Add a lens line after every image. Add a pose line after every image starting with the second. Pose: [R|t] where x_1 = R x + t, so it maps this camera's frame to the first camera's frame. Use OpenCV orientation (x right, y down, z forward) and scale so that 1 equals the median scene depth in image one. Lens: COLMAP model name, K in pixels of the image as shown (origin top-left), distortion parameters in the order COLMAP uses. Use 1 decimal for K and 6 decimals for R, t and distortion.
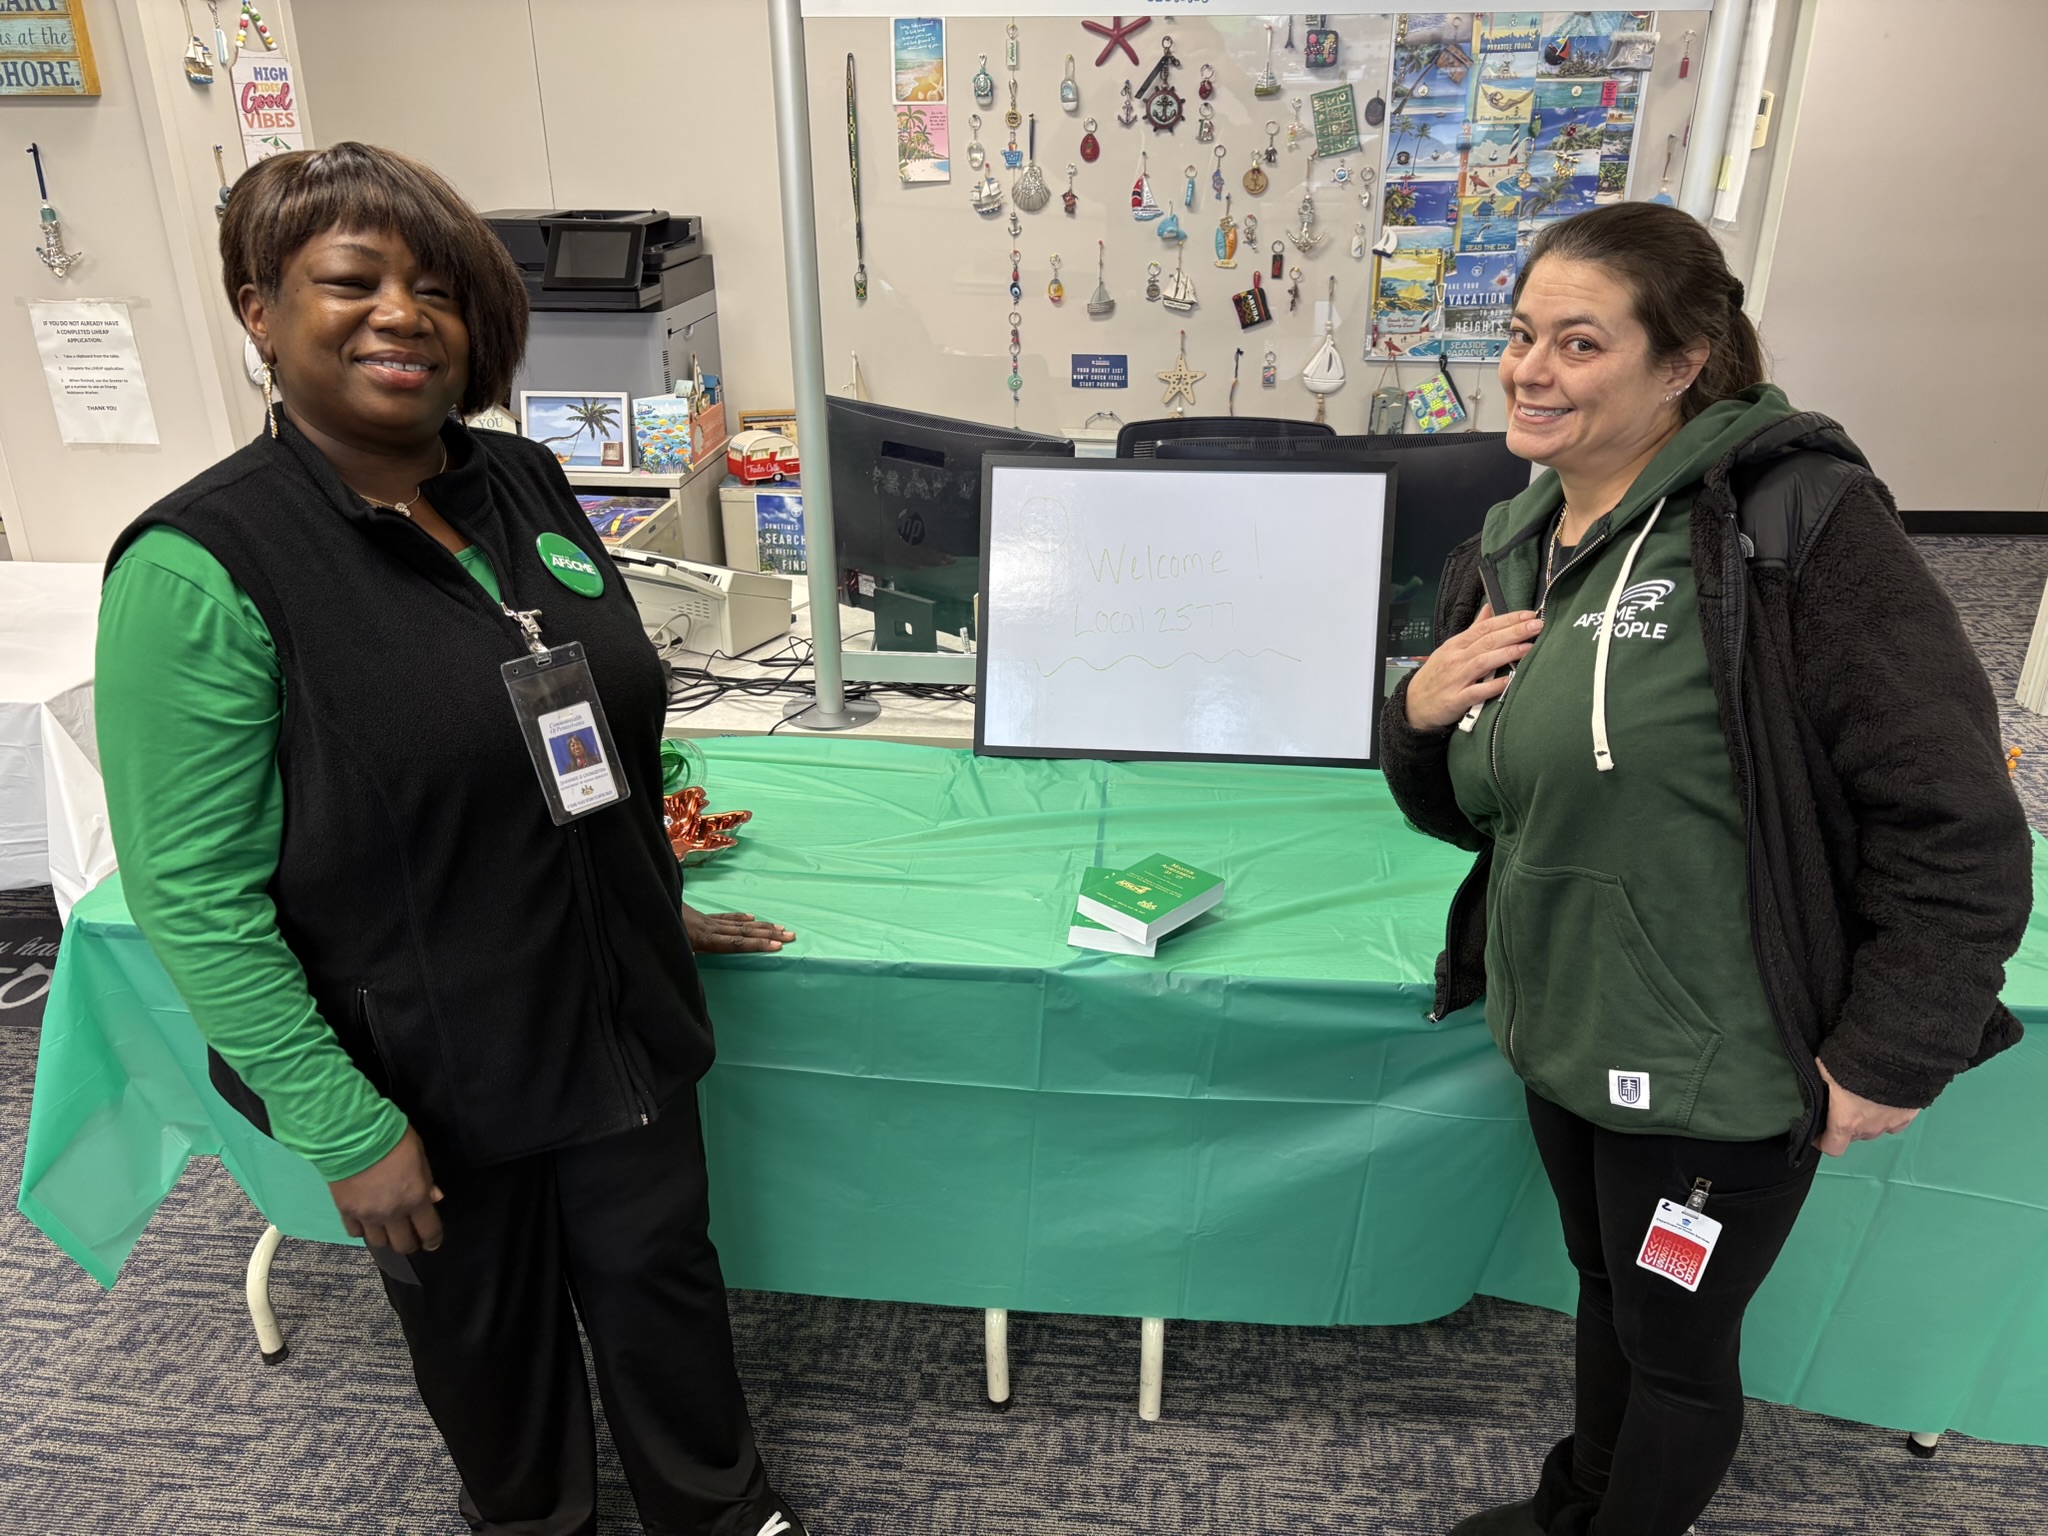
lens RADIAL K [[1547.0, 0, 1035.9], [0, 1547.0, 778.3], [0, 0, 1]] dist [0.015632, -0.006779]
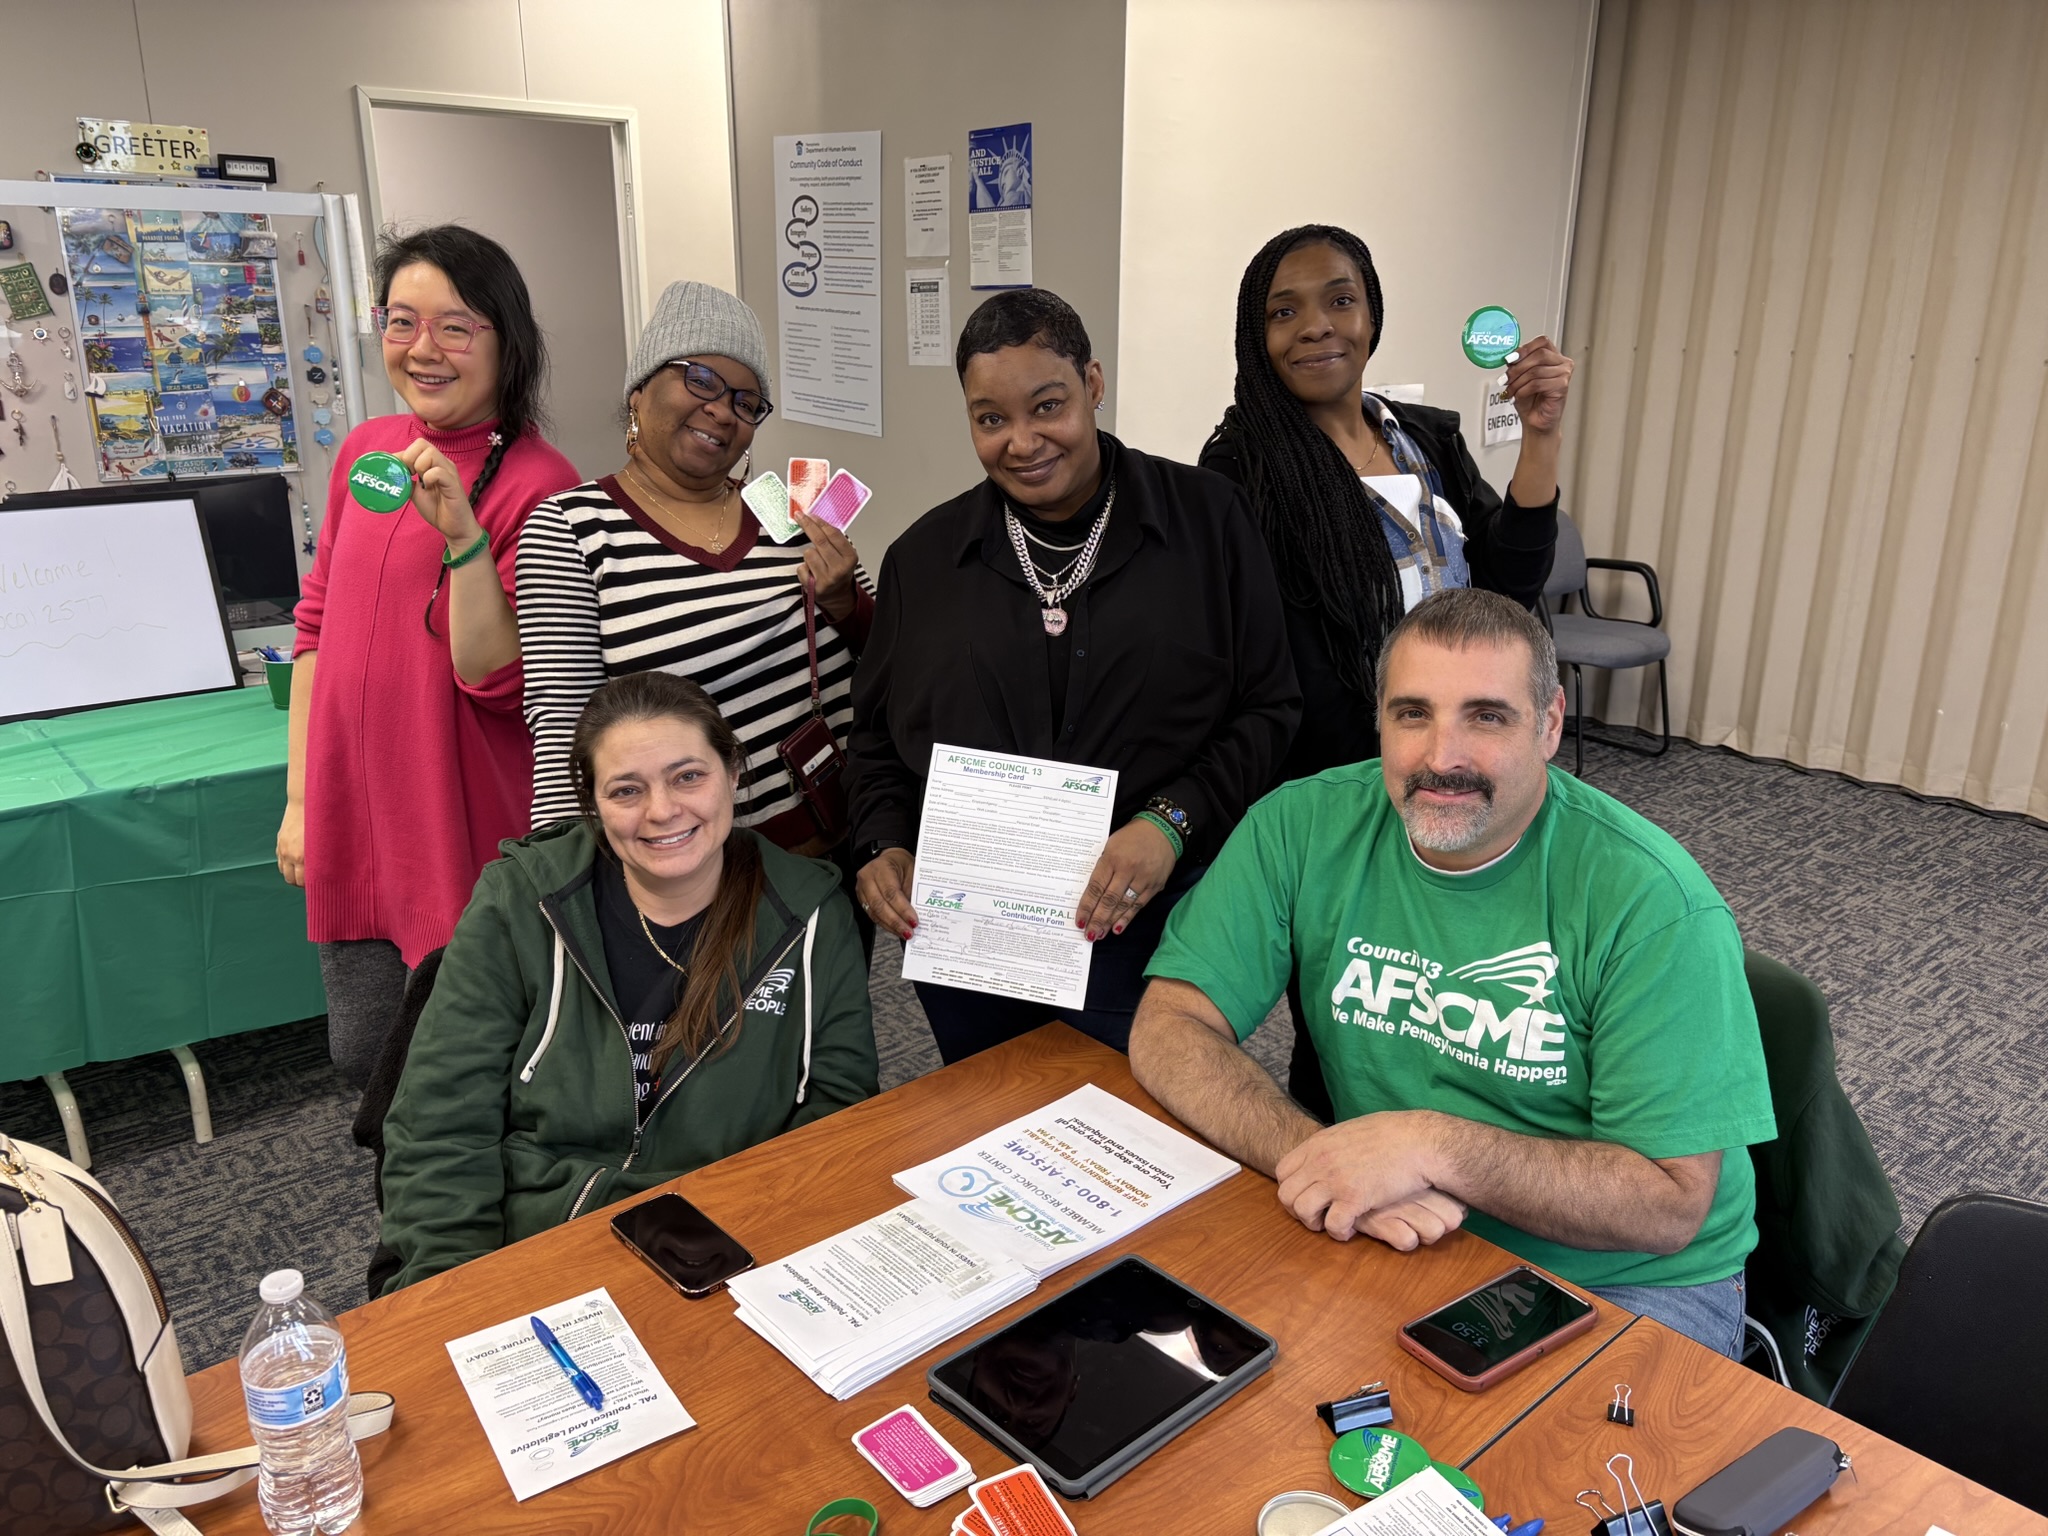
lens RADIAL K [[1547.0, 0, 1034.1], [0, 1547.0, 752.9], [0, 0, 1]] dist [0.015632, -0.006779]
pose [[0.698015, -0.203557, 0.686542, -0.161891], [0.292635, 0.956121, -0.014039, 0.168987], [-0.653559, 0.210705, 0.726955, -0.325117]]
